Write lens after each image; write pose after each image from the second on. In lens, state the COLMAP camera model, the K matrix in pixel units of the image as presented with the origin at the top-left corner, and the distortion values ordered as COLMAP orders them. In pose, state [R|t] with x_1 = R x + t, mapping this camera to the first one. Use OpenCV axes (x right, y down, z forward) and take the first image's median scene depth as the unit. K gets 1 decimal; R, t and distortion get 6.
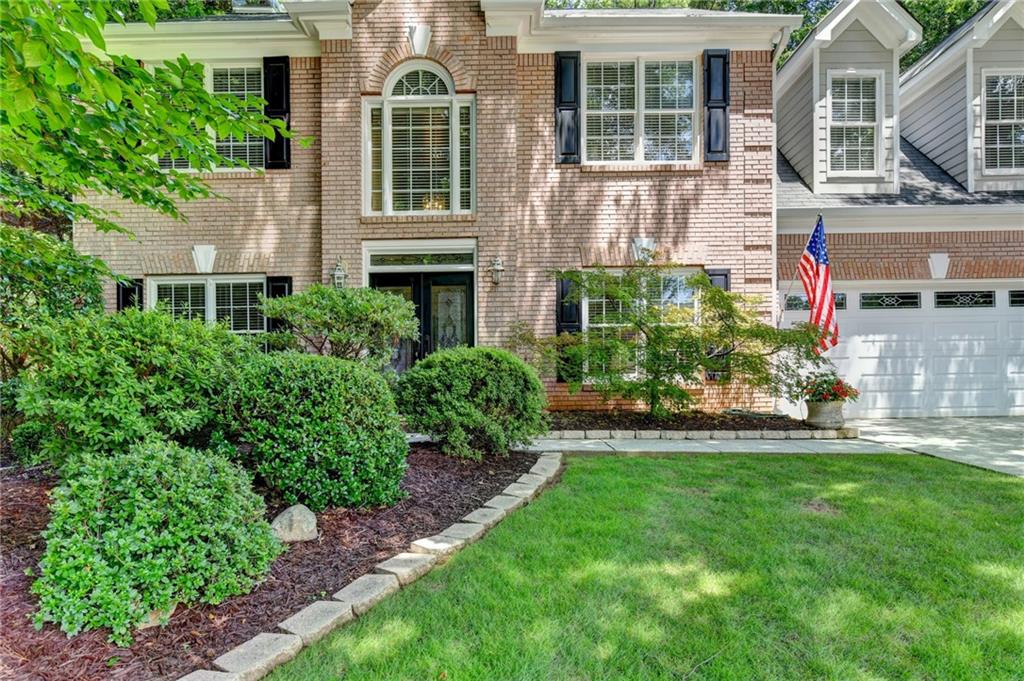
lens RADIAL K [[580.6, 0, 512.0], [0, 580.6, 340.5], [0, 0, 1]] dist [-0.004400, -0.000611]
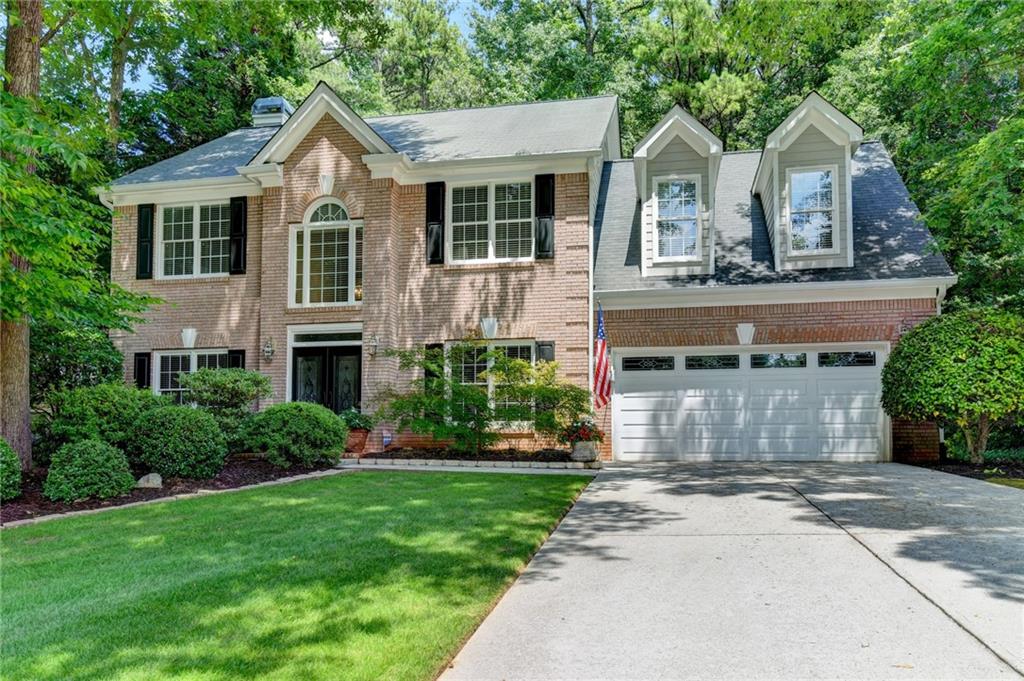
lens RADIAL K [[700.7, 0, 512.0], [0, 700.7, 340.5], [0, 0, 1]] dist [0.004798, 0.002746]
pose [[0.983127, -0.011884, -0.182539, 0.571322], [-0.000156, 0.997833, -0.065801, -0.020692], [0.182925, 0.064719, 0.980994, -0.556078]]
